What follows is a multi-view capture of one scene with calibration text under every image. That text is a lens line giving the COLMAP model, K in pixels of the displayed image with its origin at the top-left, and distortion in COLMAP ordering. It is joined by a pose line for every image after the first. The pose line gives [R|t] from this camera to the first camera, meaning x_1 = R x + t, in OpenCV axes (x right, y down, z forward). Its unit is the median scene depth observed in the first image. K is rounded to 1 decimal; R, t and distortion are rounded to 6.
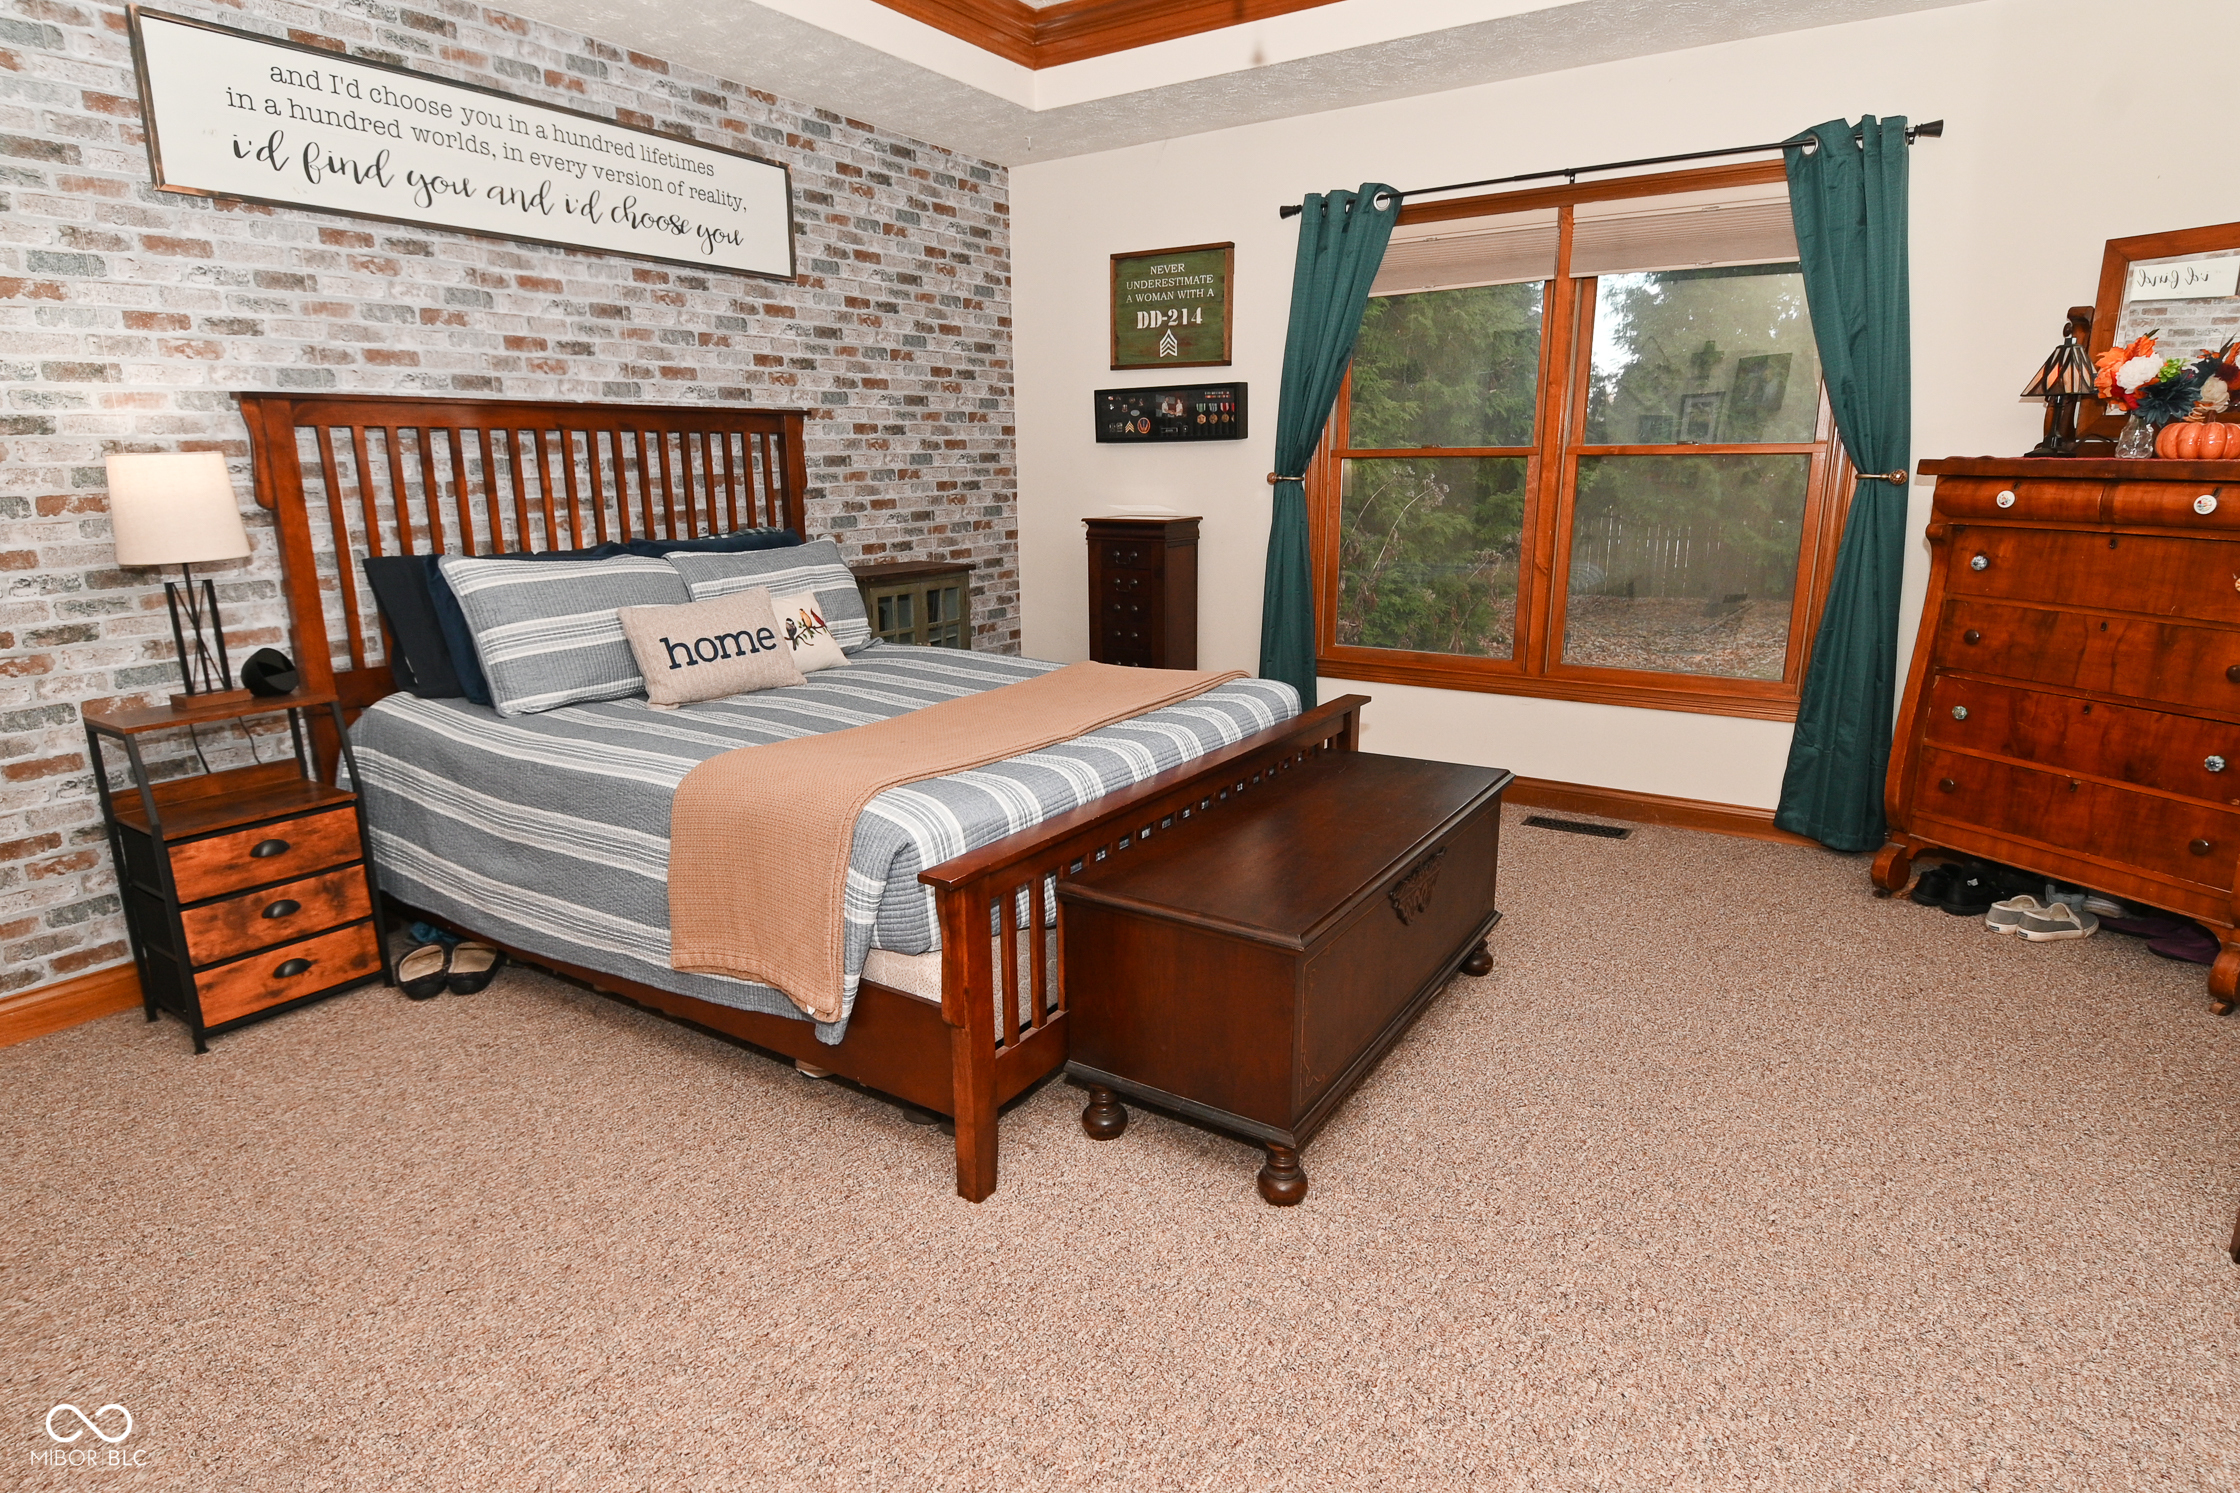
lens RADIAL K [[1175.3, 0, 1137.2], [0, 1175.3, 741.9], [0, 0, 1]] dist [0.011637, -0.022646]
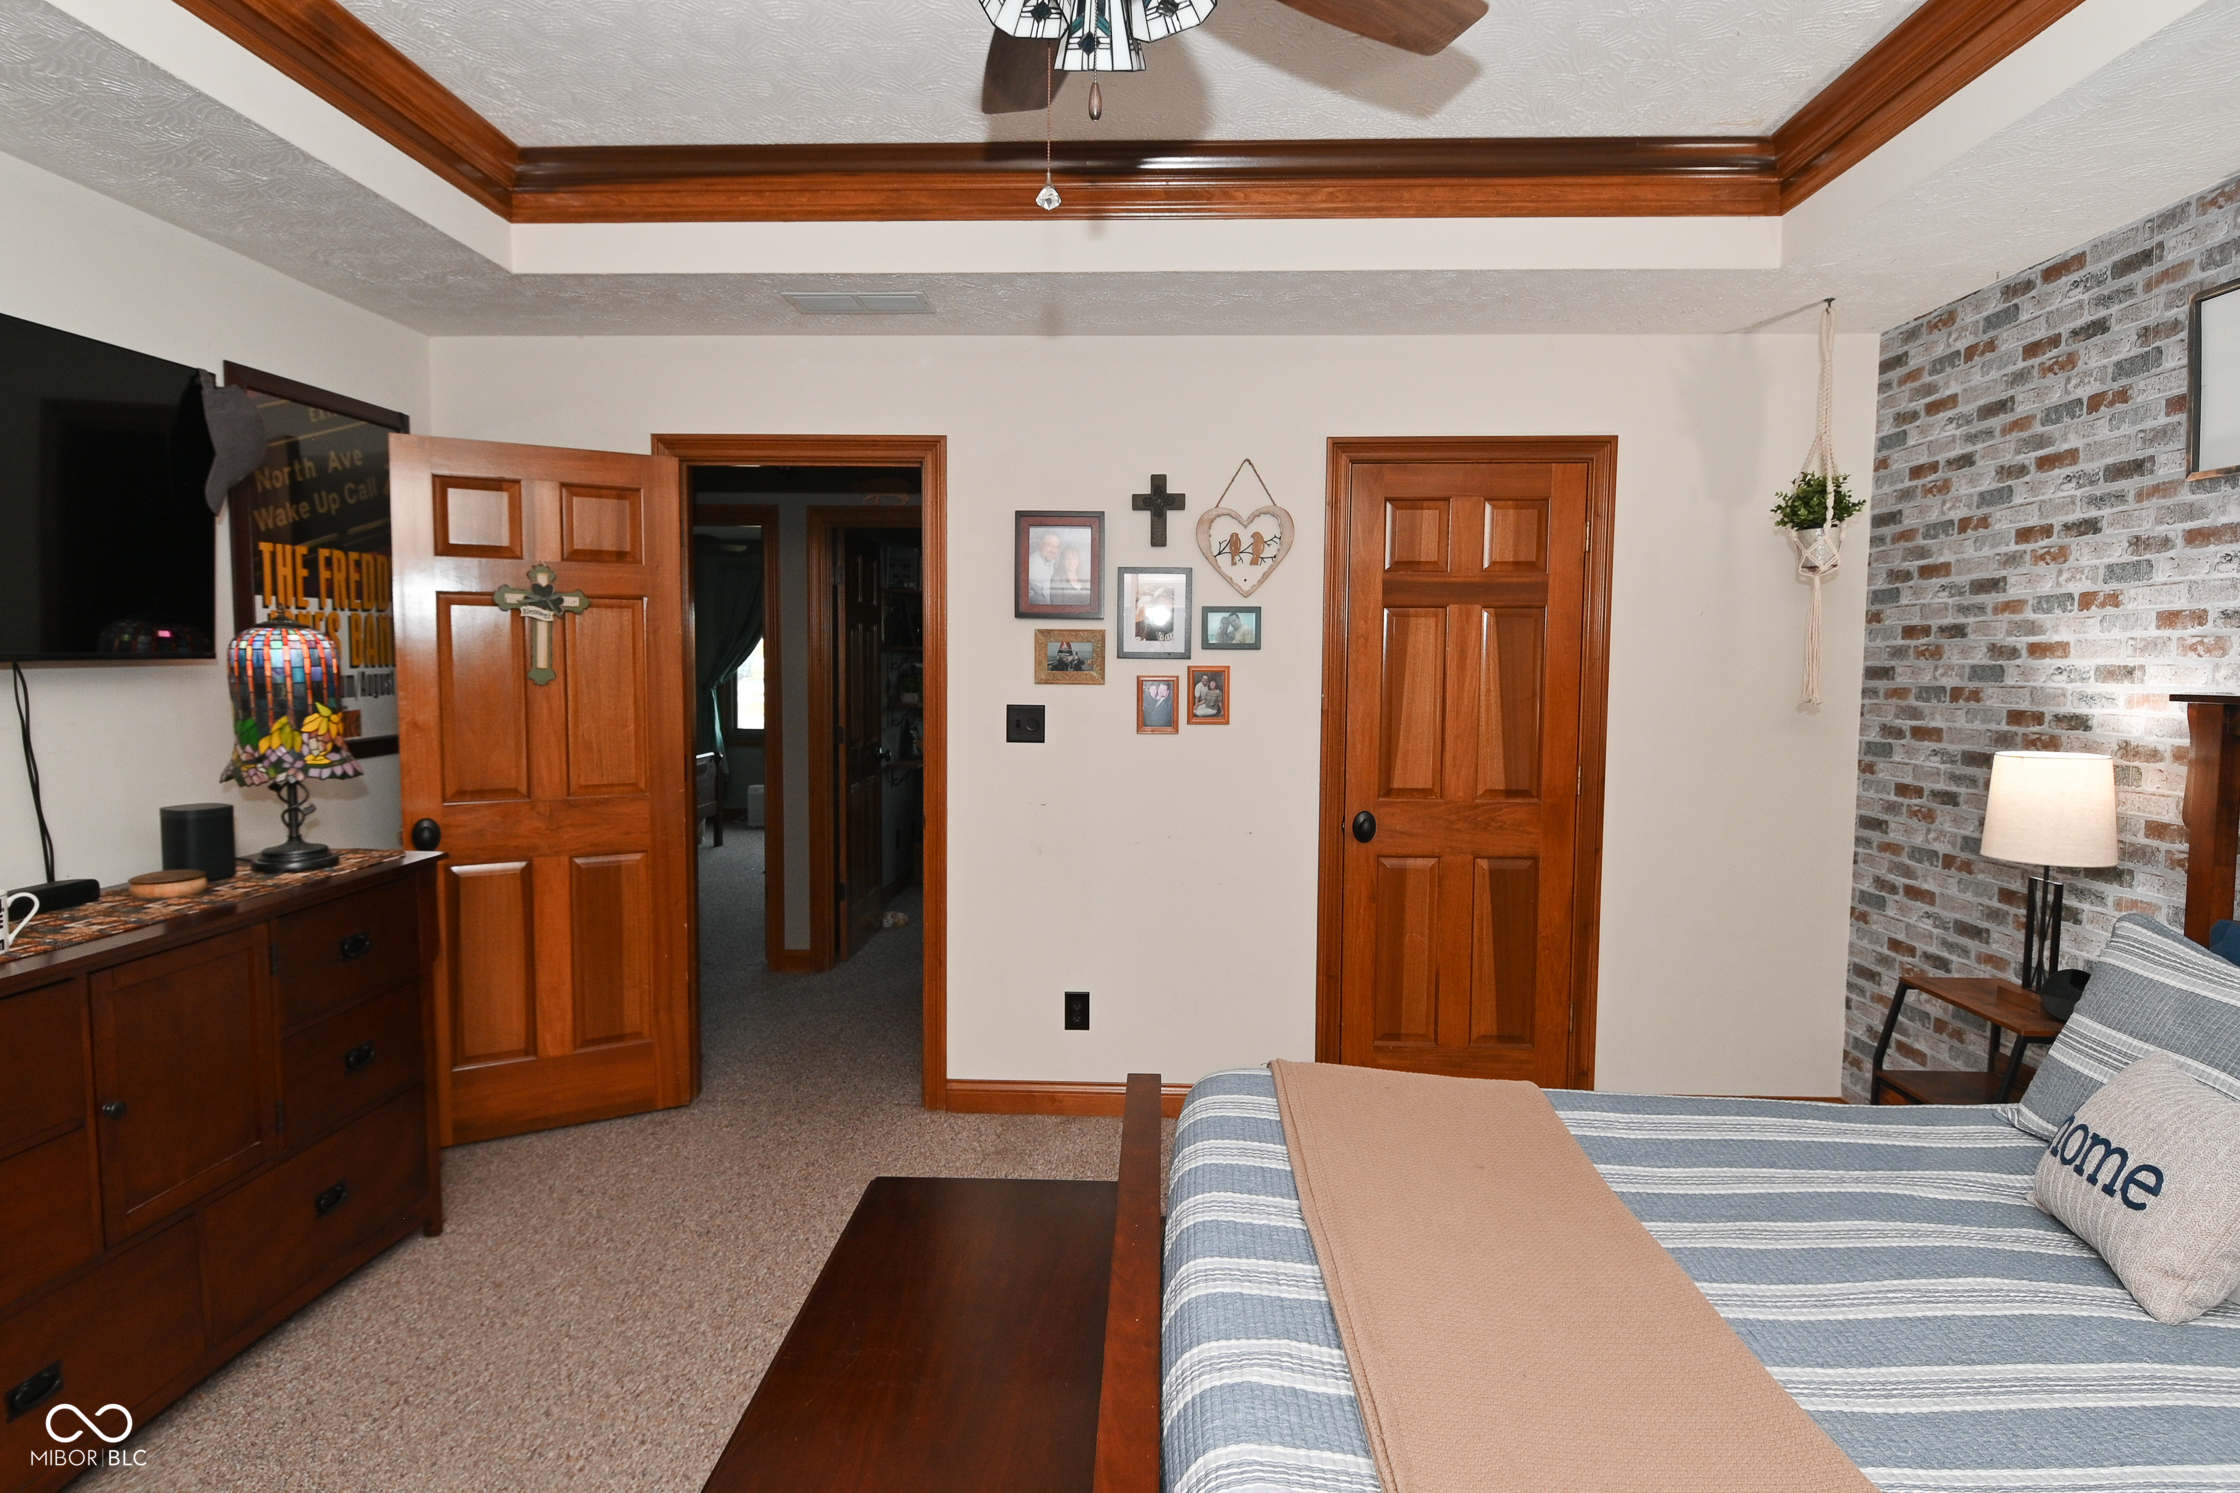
lens RADIAL K [[1175.3, 0, 1114.2], [0, 1175.3, 735.9], [0, 0, 1]] dist [0.011637, -0.022646]
pose [[-0.863387, 0.032801, -0.503475, 0.284005], [-0.121415, 0.955053, 0.270431, -0.334858], [0.489715, 0.294616, -0.820598, 1.095121]]
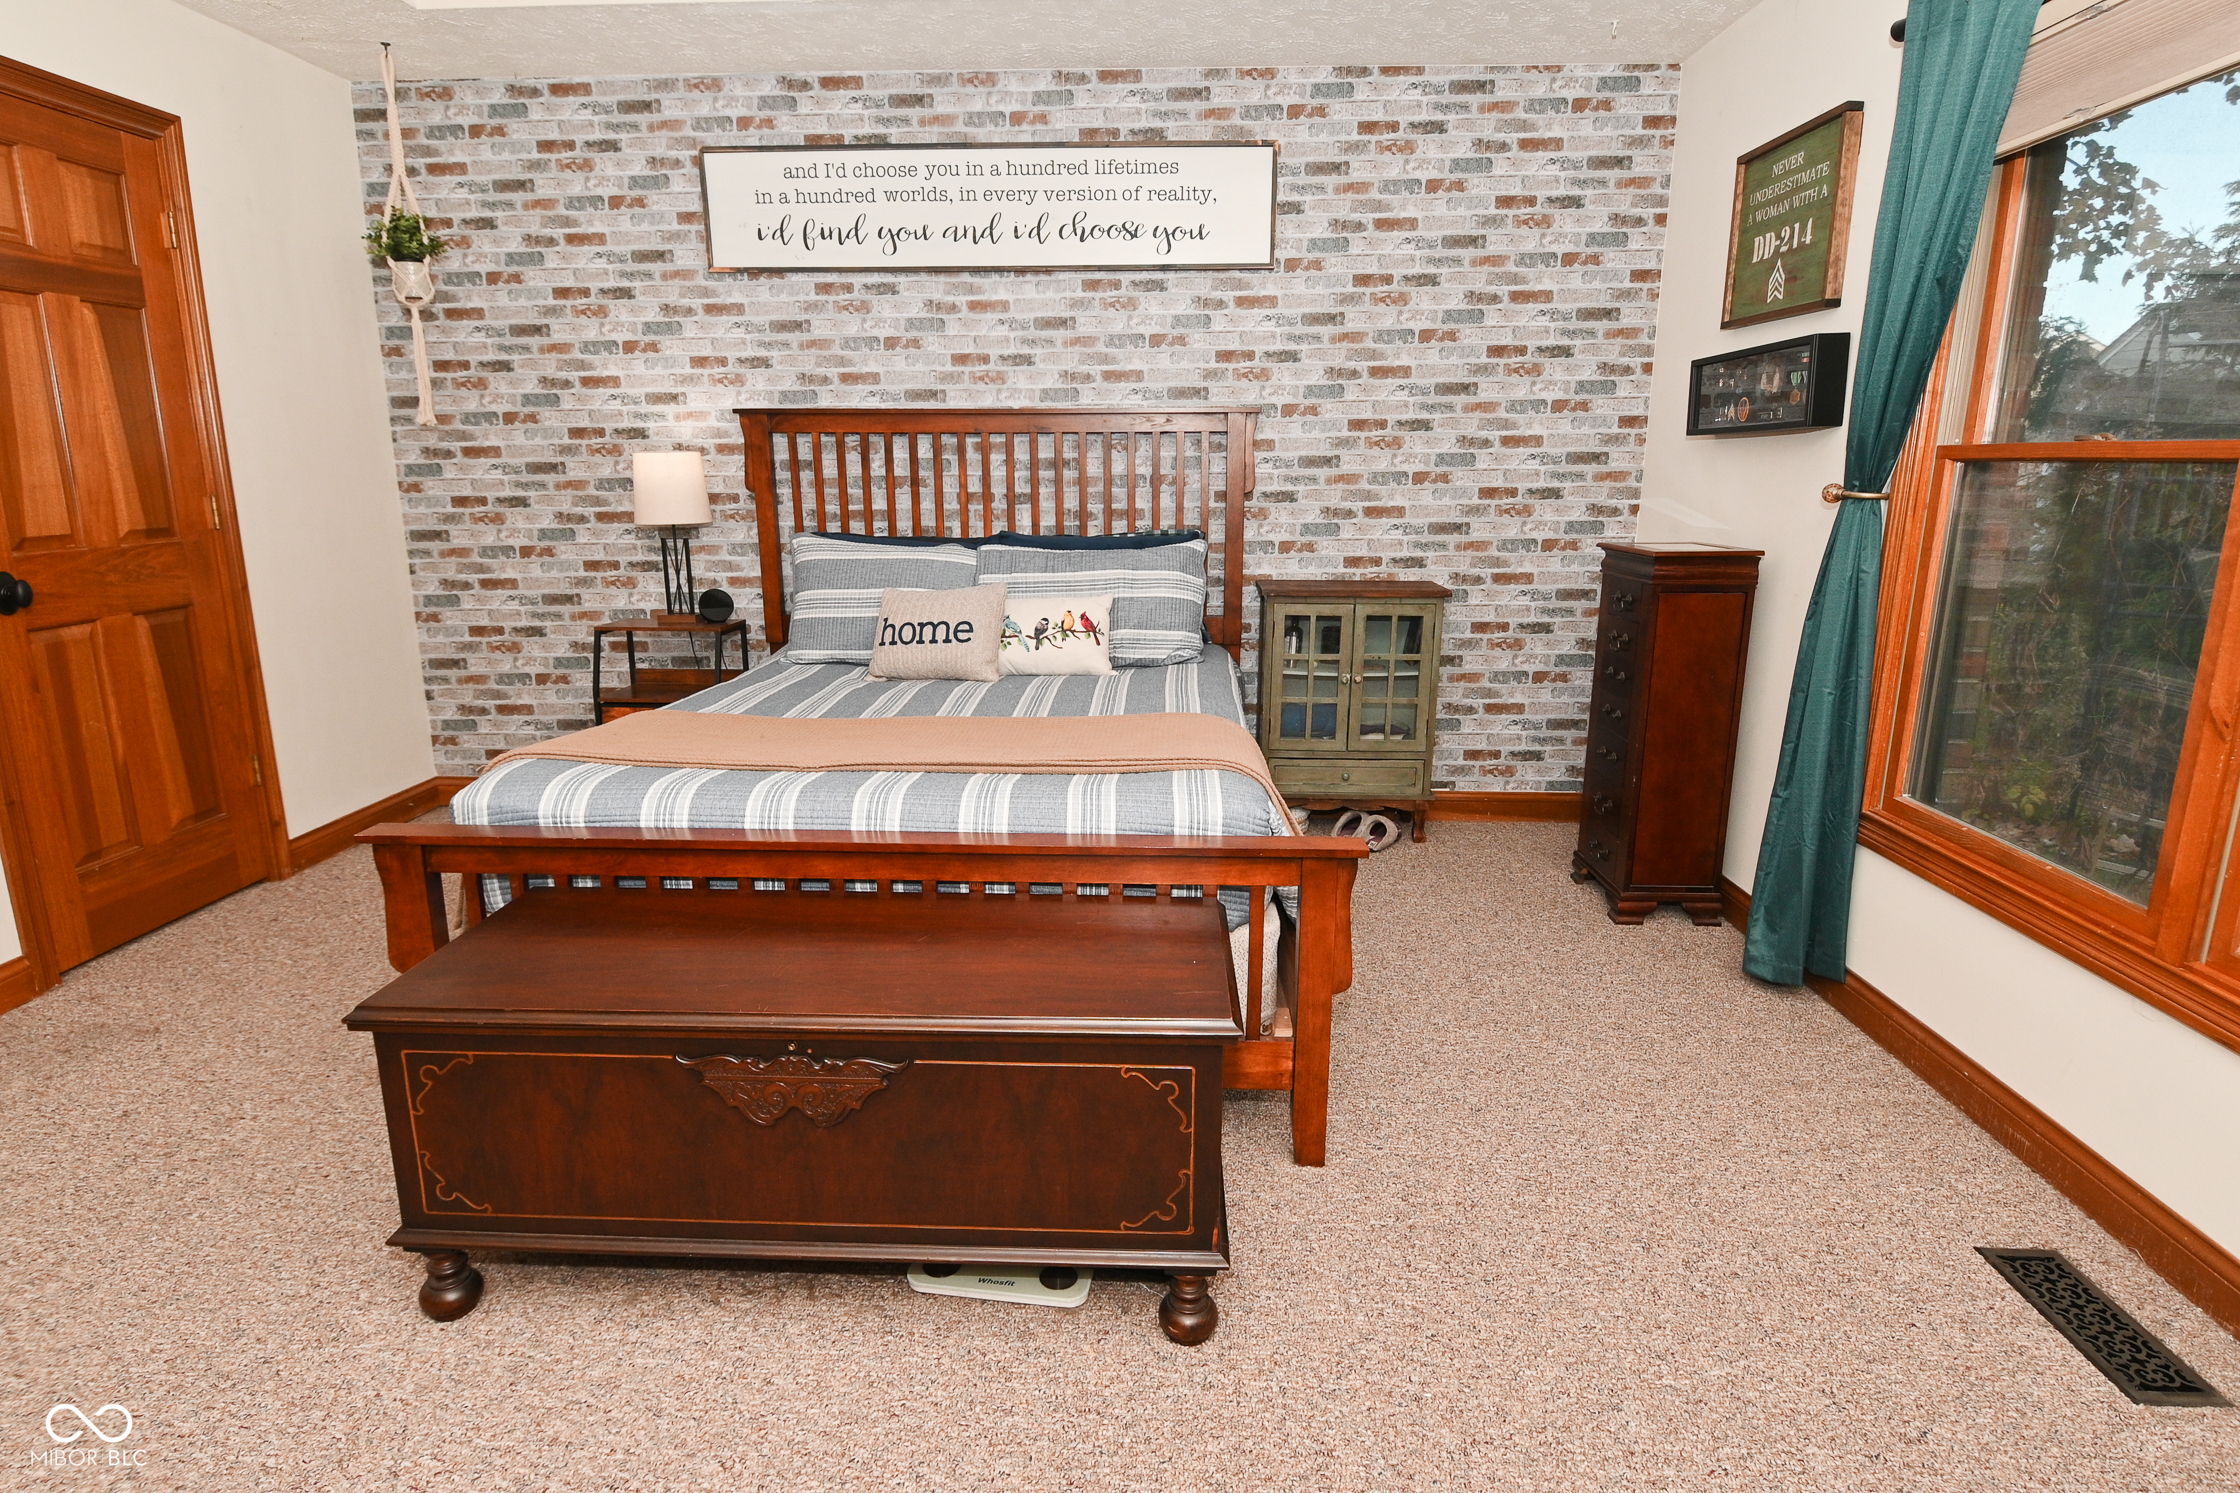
lens RADIAL K [[1175.3, 0, 1111.7], [0, 1175.3, 744.8], [0, 0, 1]] dist [0.011637, -0.022646]
pose [[0.505731, 0.203618, -0.838317, 0.615869], [-0.206439, 0.972078, 0.111568, -0.128293], [0.837627, 0.116638, 0.533645, 0.549348]]
